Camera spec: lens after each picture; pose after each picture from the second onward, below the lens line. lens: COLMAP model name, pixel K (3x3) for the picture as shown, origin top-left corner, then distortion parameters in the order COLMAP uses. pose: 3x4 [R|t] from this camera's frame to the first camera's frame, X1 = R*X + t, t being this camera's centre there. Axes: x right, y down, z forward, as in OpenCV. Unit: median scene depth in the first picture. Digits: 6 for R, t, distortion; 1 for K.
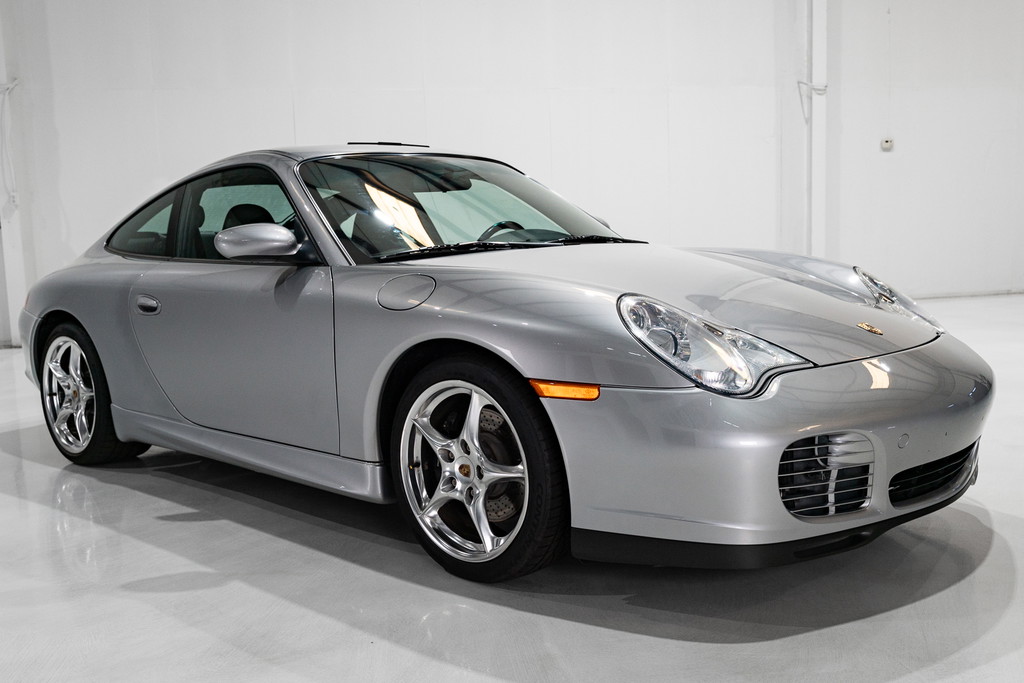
lens RADIAL K [[1014.9, 0, 512.0], [0, 1014.9, 341.5], [0, 0, 1]] dist [0.000886, -0.000475]
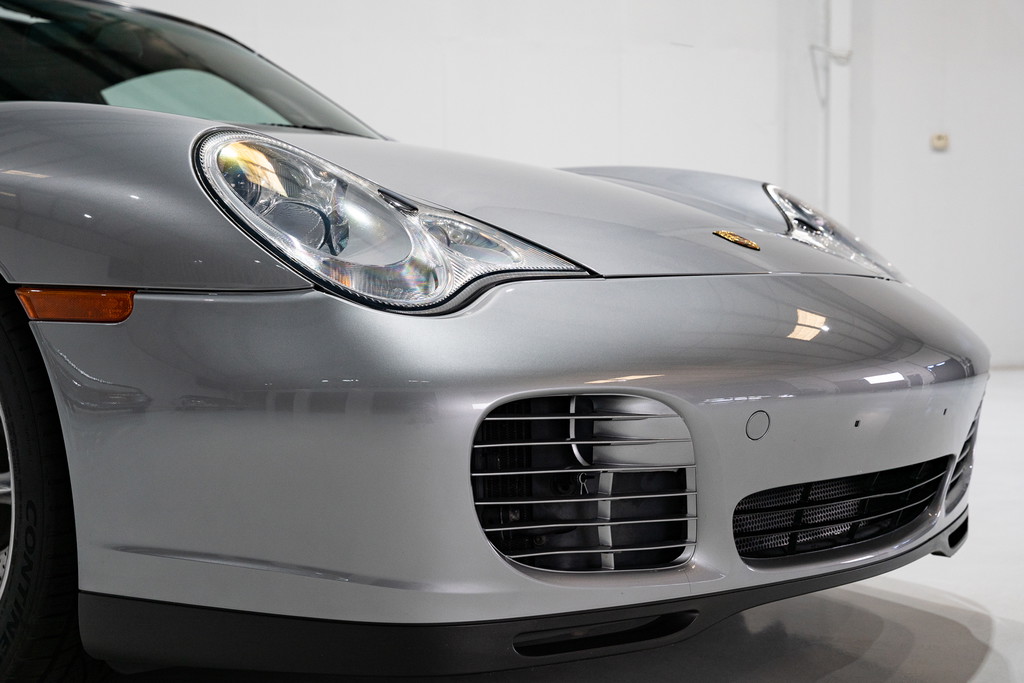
lens RADIAL K [[1432.9, 0, 512.0], [0, 1432.9, 341.5], [0, 0, 1]] dist [0.000984, -0.002996]
pose [[0.998912, 0.026824, 0.038150, 0.224760], [-0.023657, 0.996419, -0.081181, 0.110526], [-0.040191, 0.080190, 0.995969, 0.291457]]
